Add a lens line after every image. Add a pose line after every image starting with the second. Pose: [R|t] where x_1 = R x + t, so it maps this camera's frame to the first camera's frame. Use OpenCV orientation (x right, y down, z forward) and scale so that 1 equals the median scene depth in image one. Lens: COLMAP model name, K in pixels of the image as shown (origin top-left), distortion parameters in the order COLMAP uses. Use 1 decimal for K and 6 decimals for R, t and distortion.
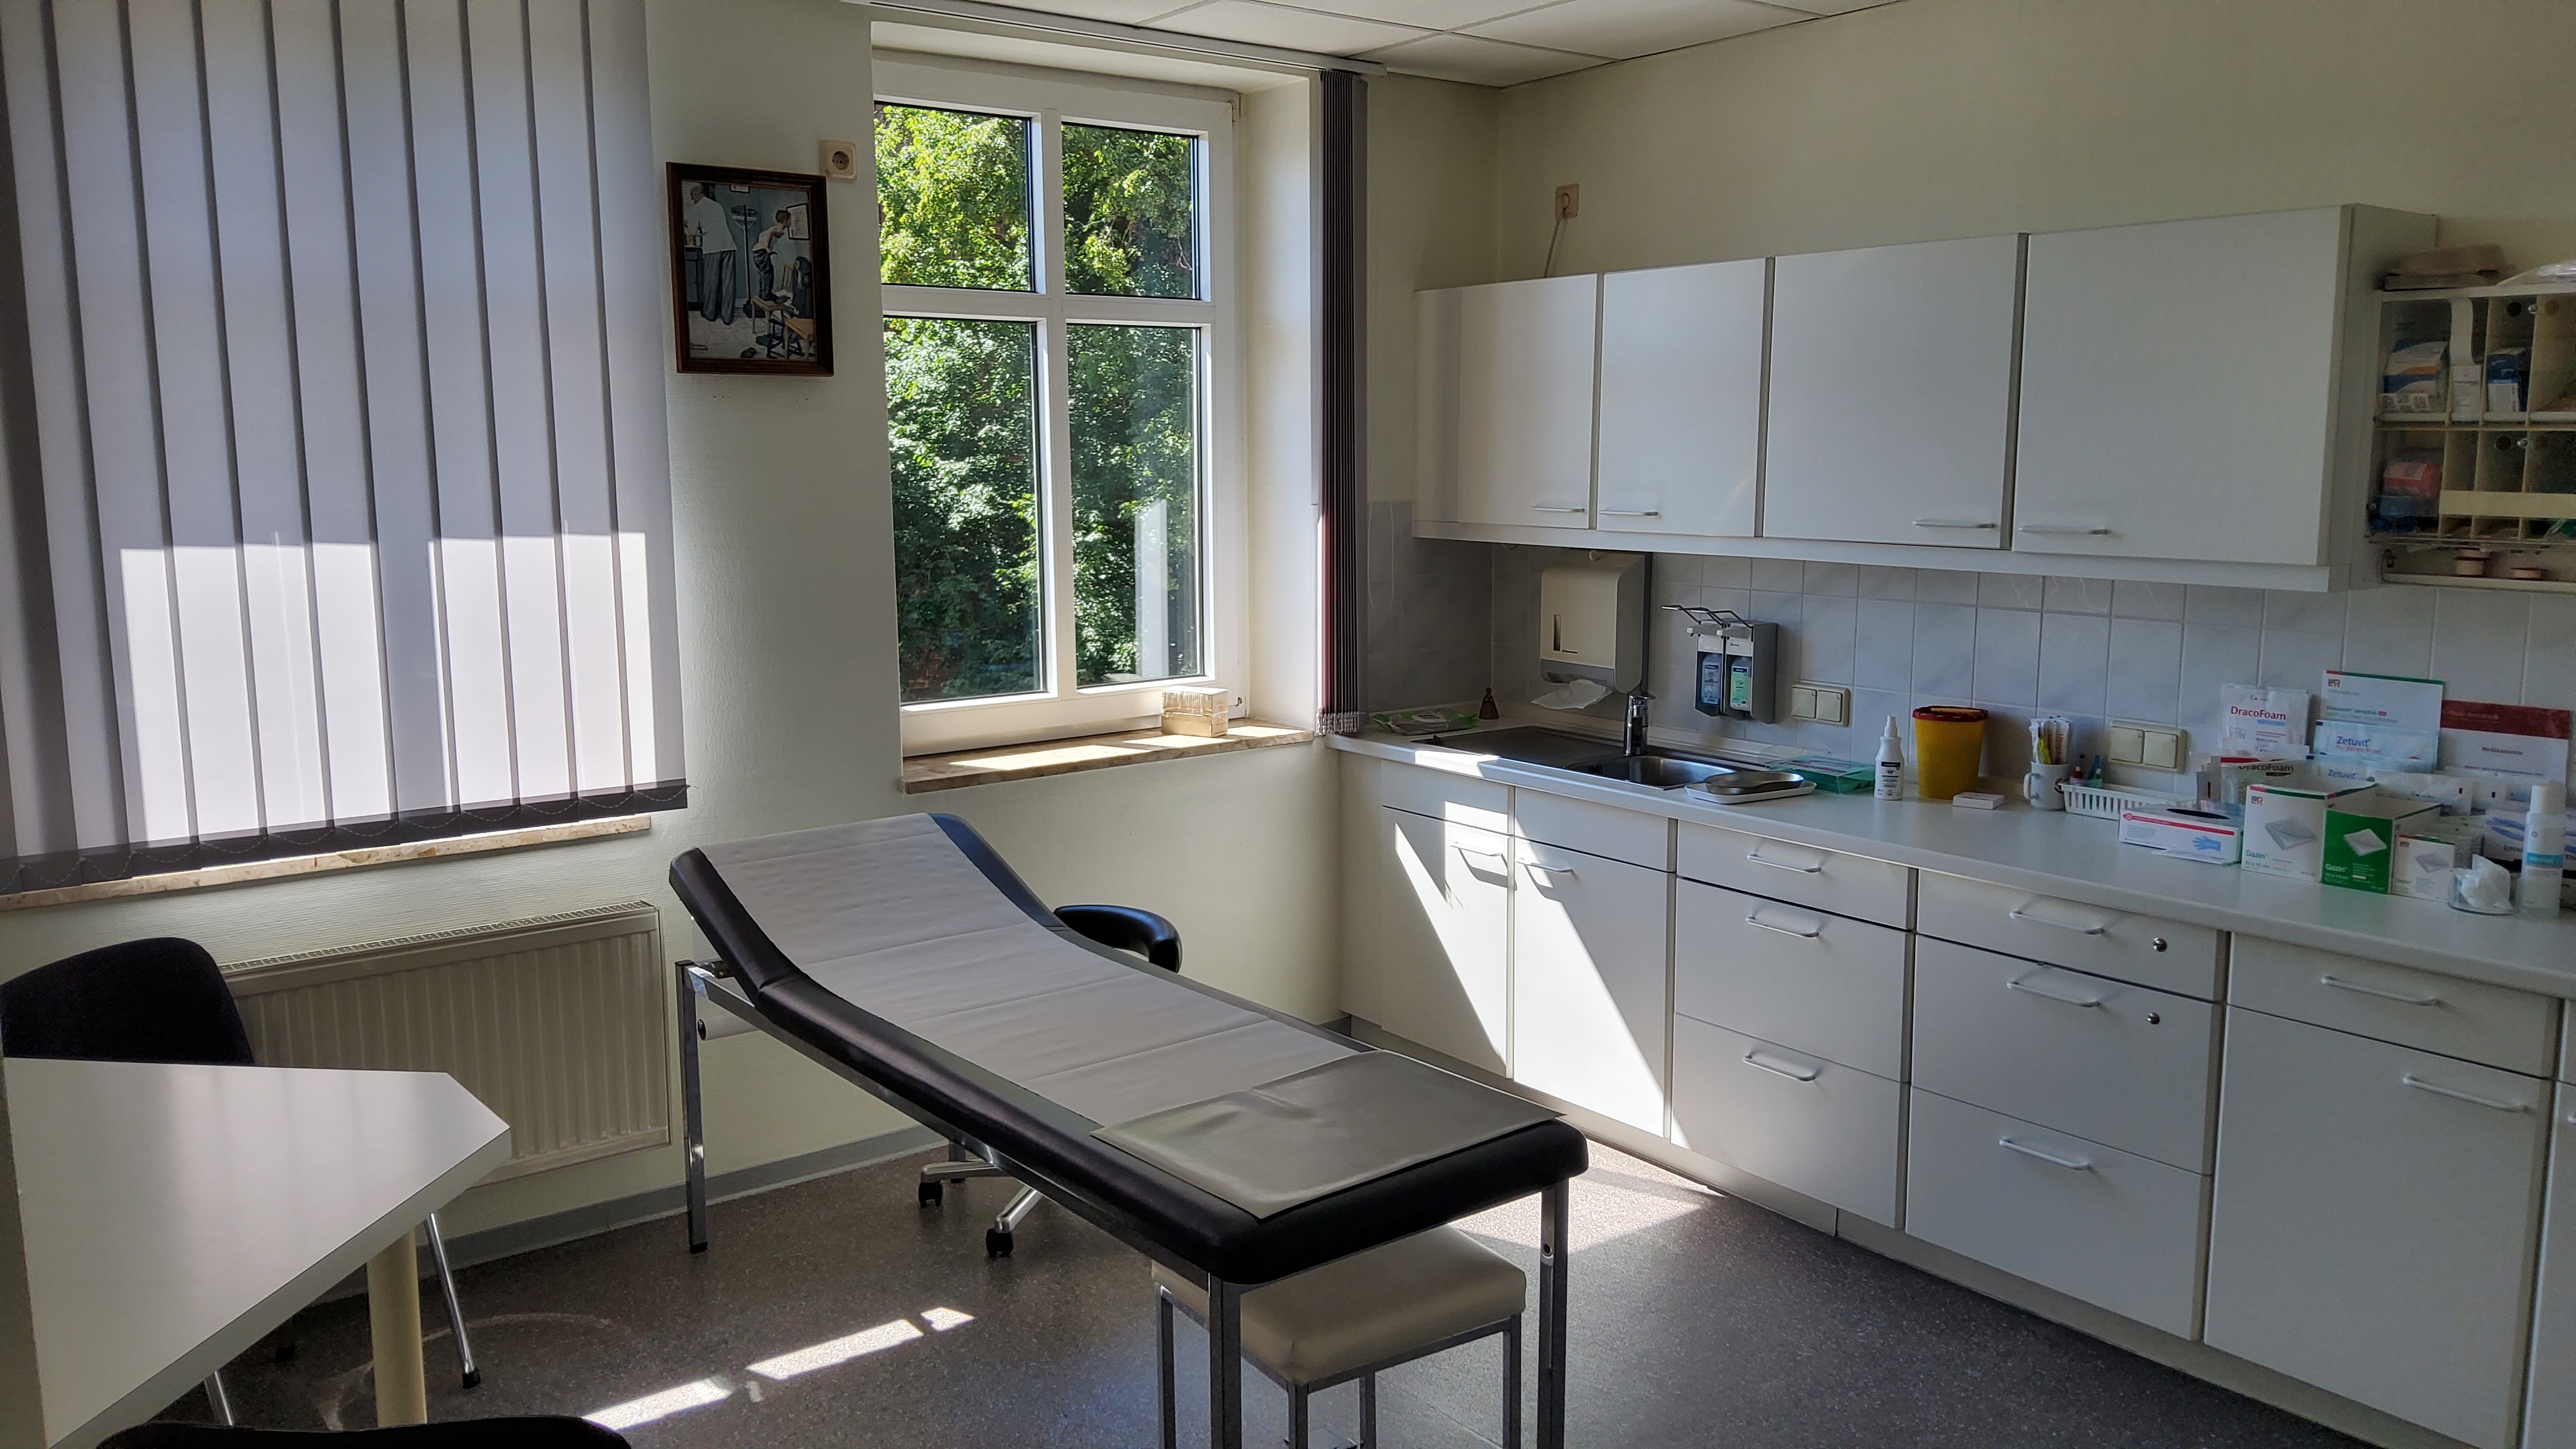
lens RADIAL K [[1996.8, 0, 1288.0], [0, 1996.8, 724.5], [0, 0, 1]] dist [0.204752, -0.289261]
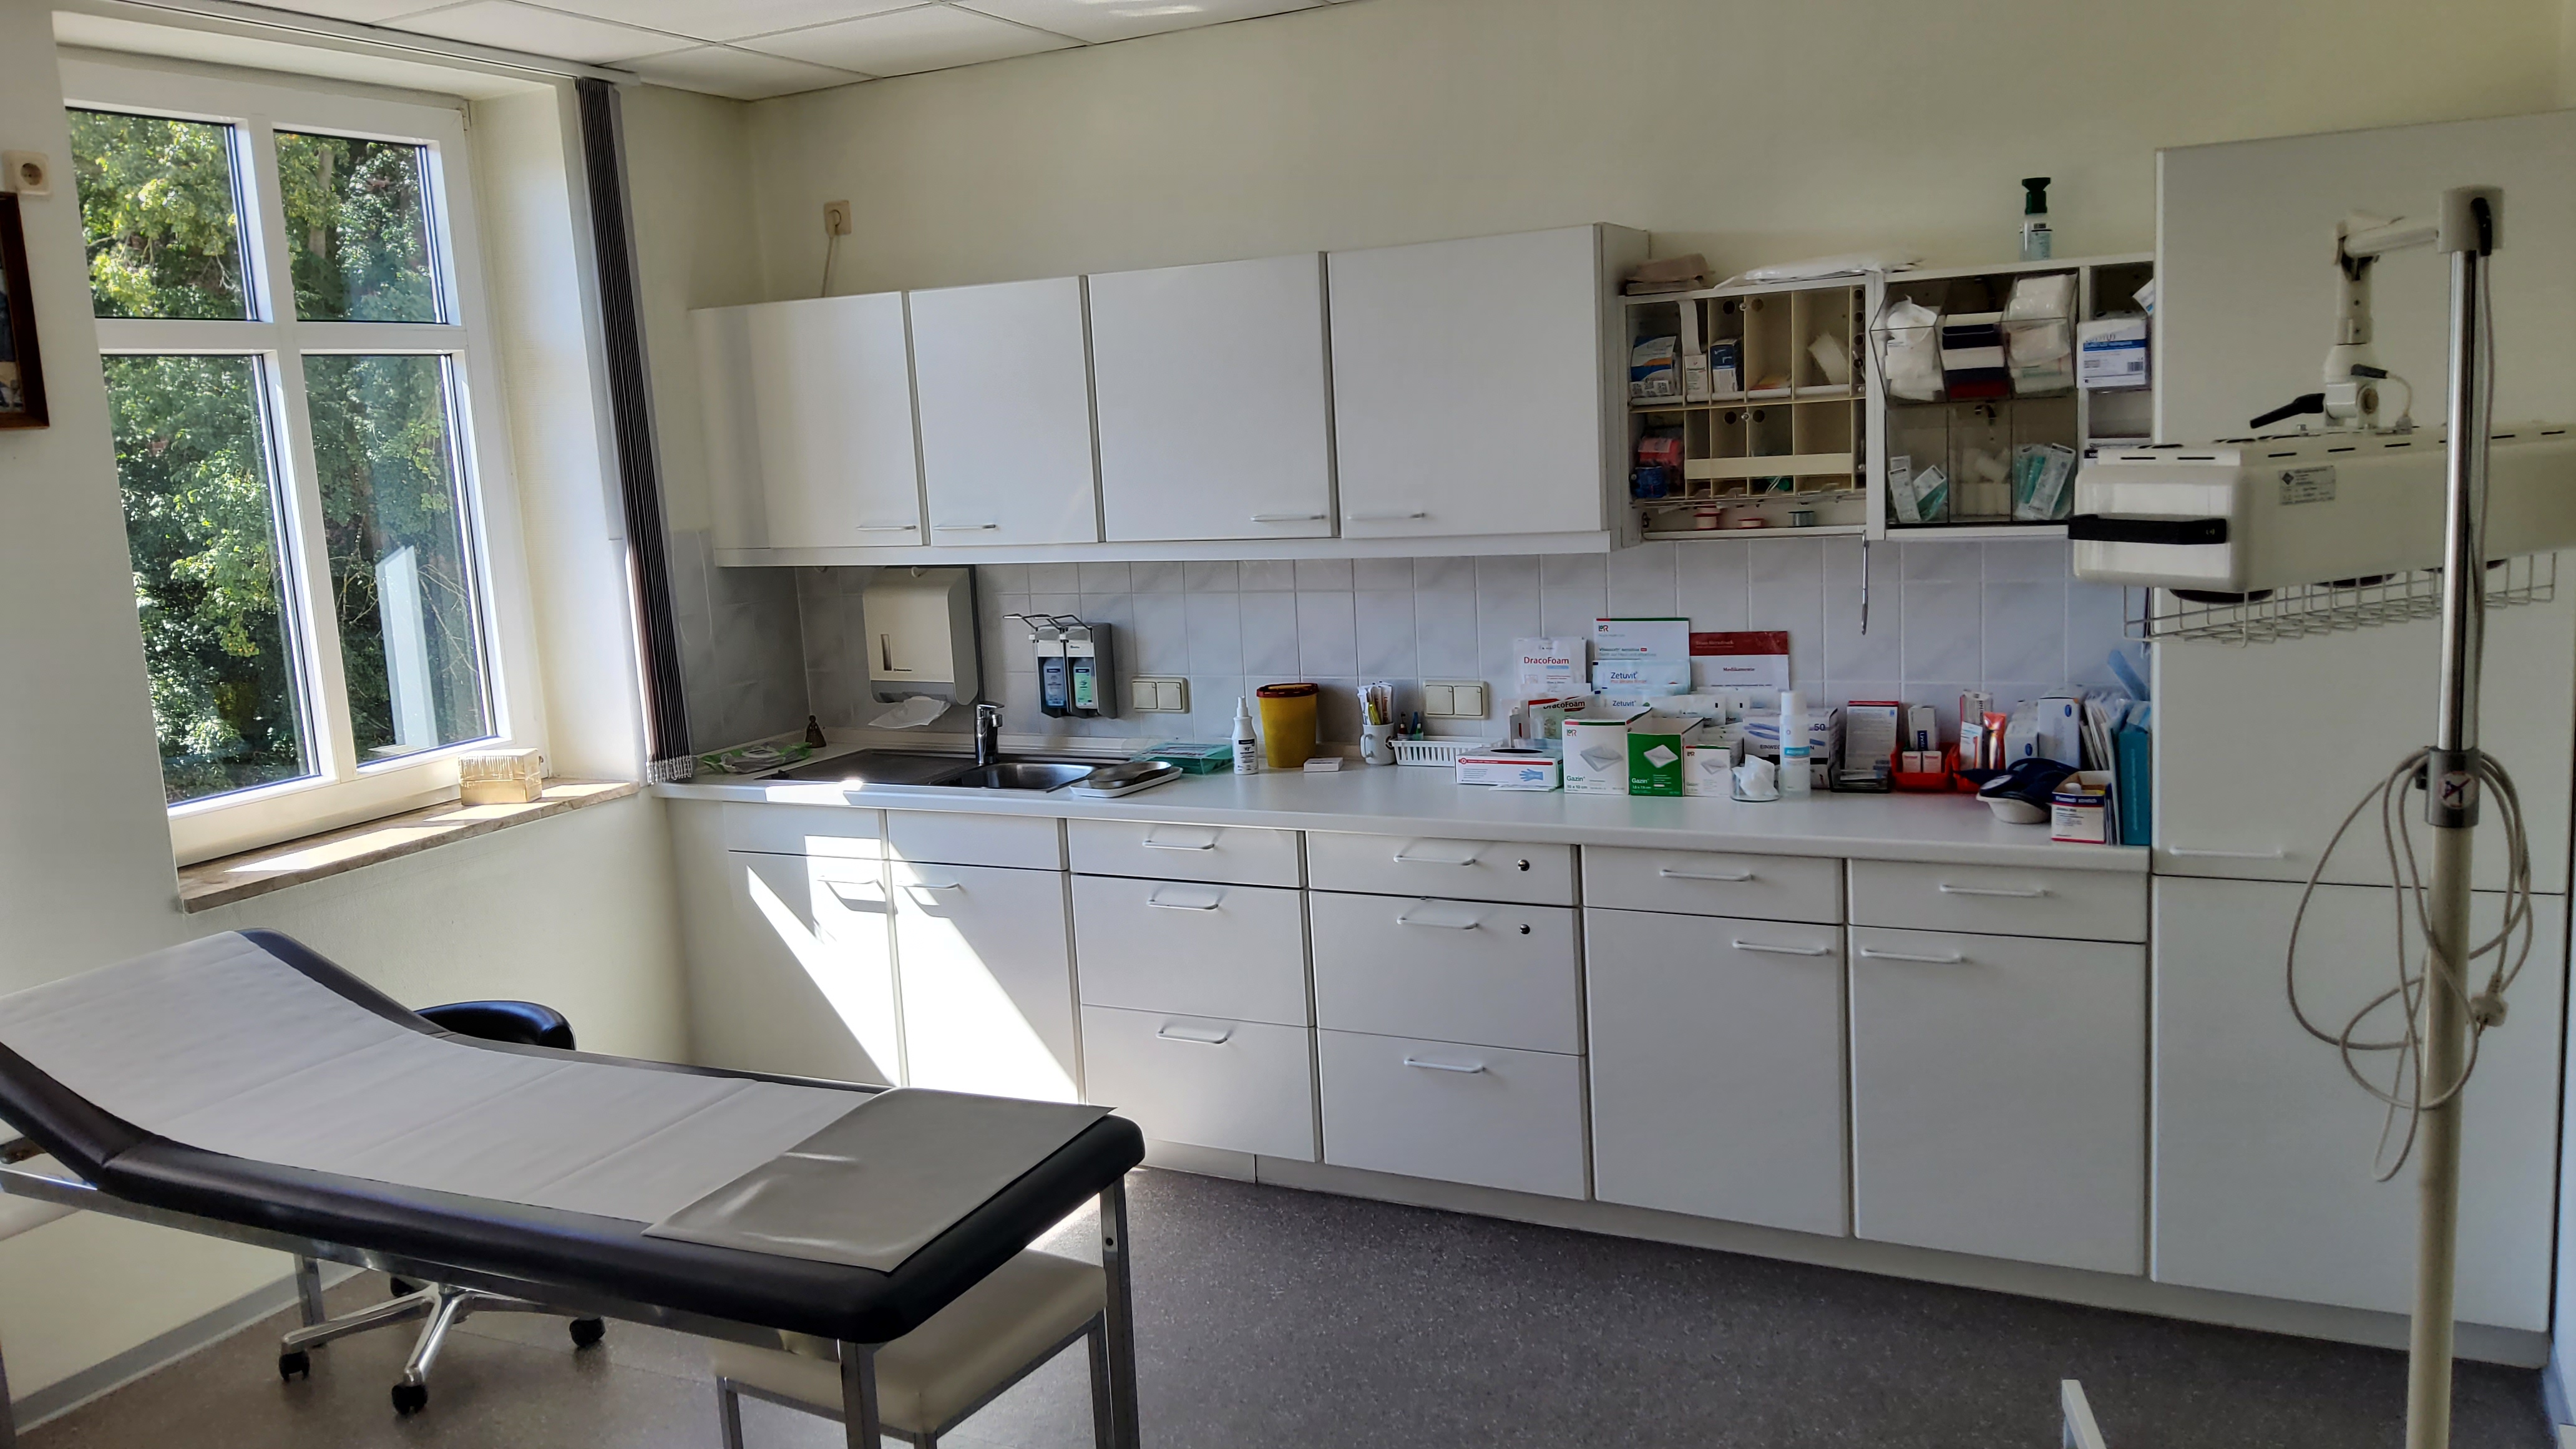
lens RADIAL K [[1996.8, 0, 1288.0], [0, 1996.8, 724.5], [0, 0, 1]] dist [0.204752, -0.289261]
pose [[0.906775, -0.113719, 0.405990, -0.114345], [0.116759, 0.993009, 0.017364, -0.005366], [-0.405126, 0.031657, 0.913713, 0.013756]]
